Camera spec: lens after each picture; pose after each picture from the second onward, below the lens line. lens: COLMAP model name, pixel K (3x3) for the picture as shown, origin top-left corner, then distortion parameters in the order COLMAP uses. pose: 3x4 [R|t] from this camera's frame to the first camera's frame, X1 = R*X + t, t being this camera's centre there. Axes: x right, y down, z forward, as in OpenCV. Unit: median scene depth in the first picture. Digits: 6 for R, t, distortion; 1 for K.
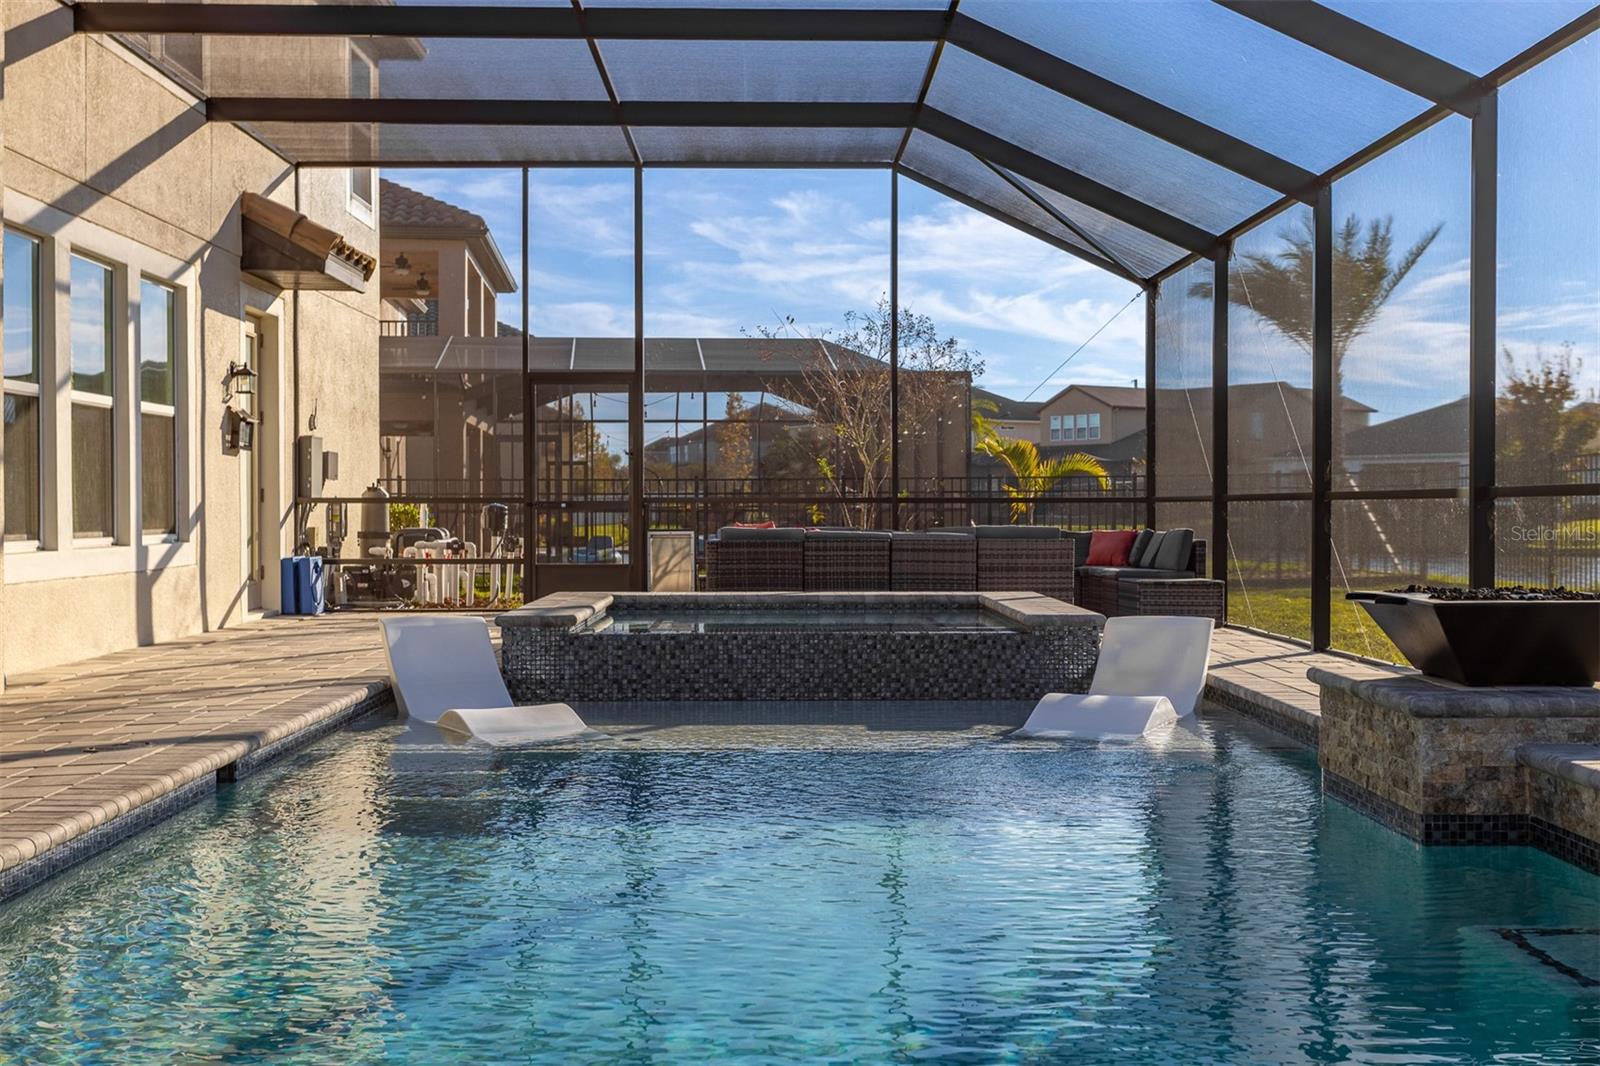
lens RADIAL K [[1800.3, 0, 800.0], [0, 1800.3, 533.0], [0, 0, 1]] dist [0.029141, 0.014244]
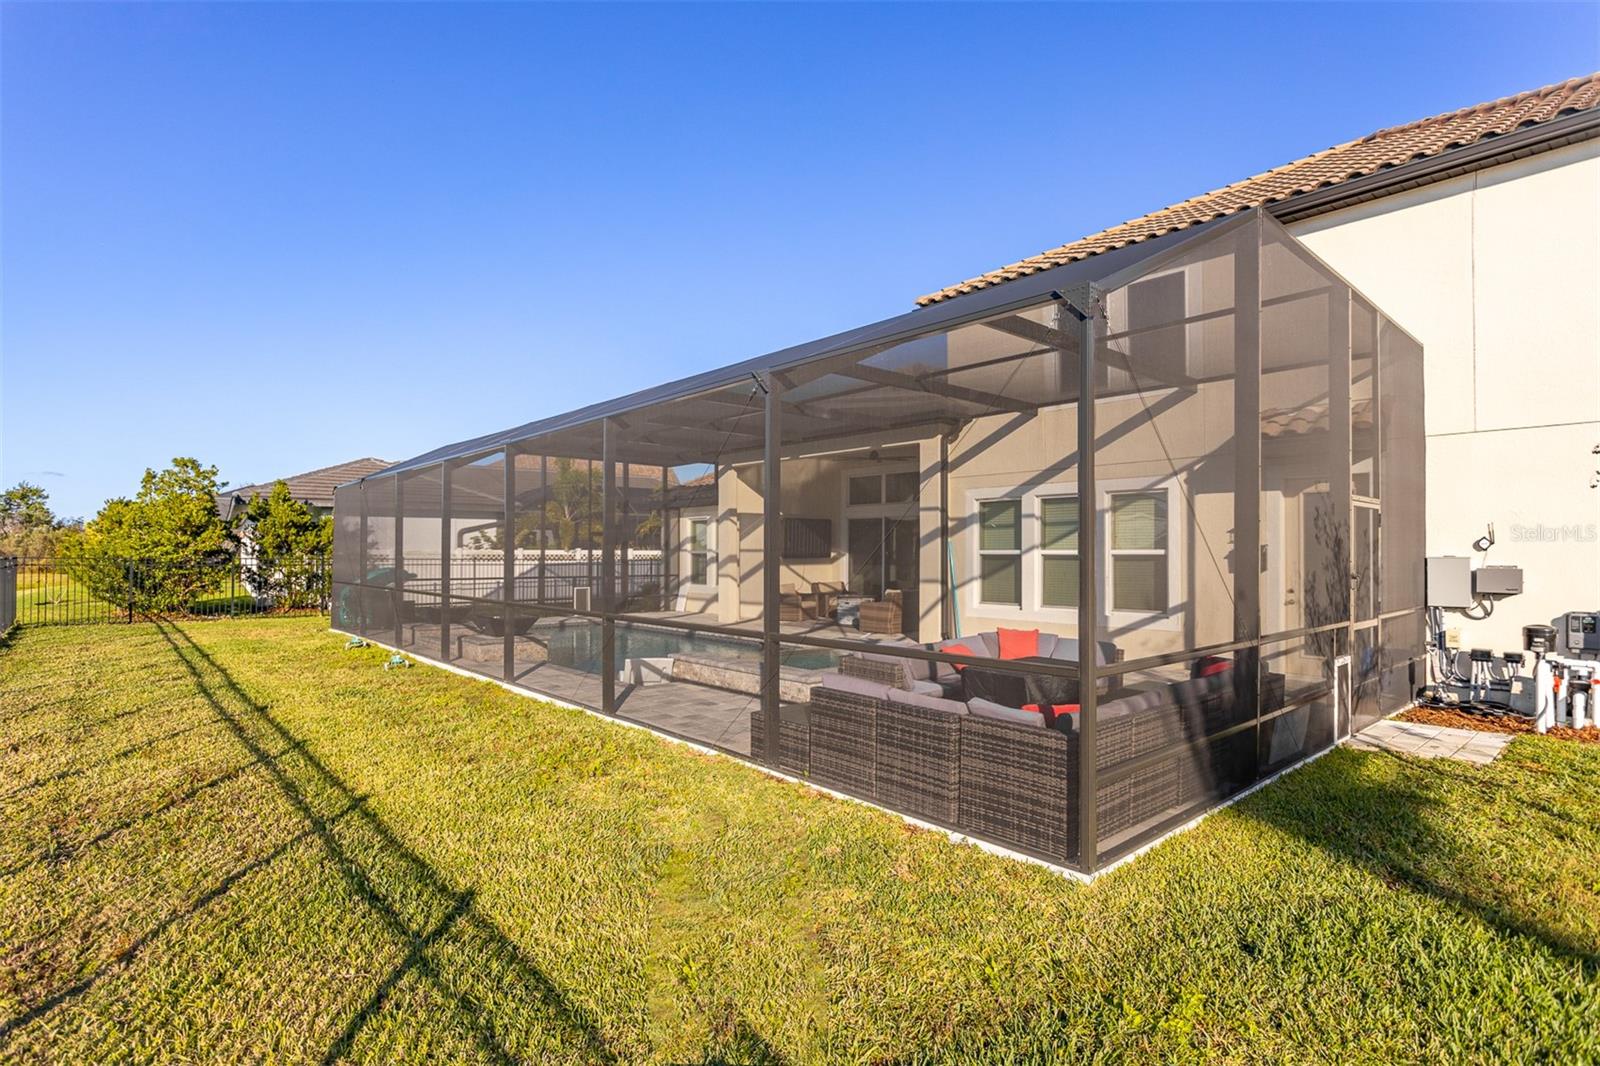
lens RADIAL K [[833.4, 0, 800.0], [0, 833.4, 533.0], [0, 0, 1]] dist [-0.005347, -0.000204]
pose [[-0.773683, -0.015538, -0.633382, 0.513695], [-0.014833, 0.999869, -0.006410, -0.073914], [0.633399, 0.004435, -0.773813, 1.387731]]
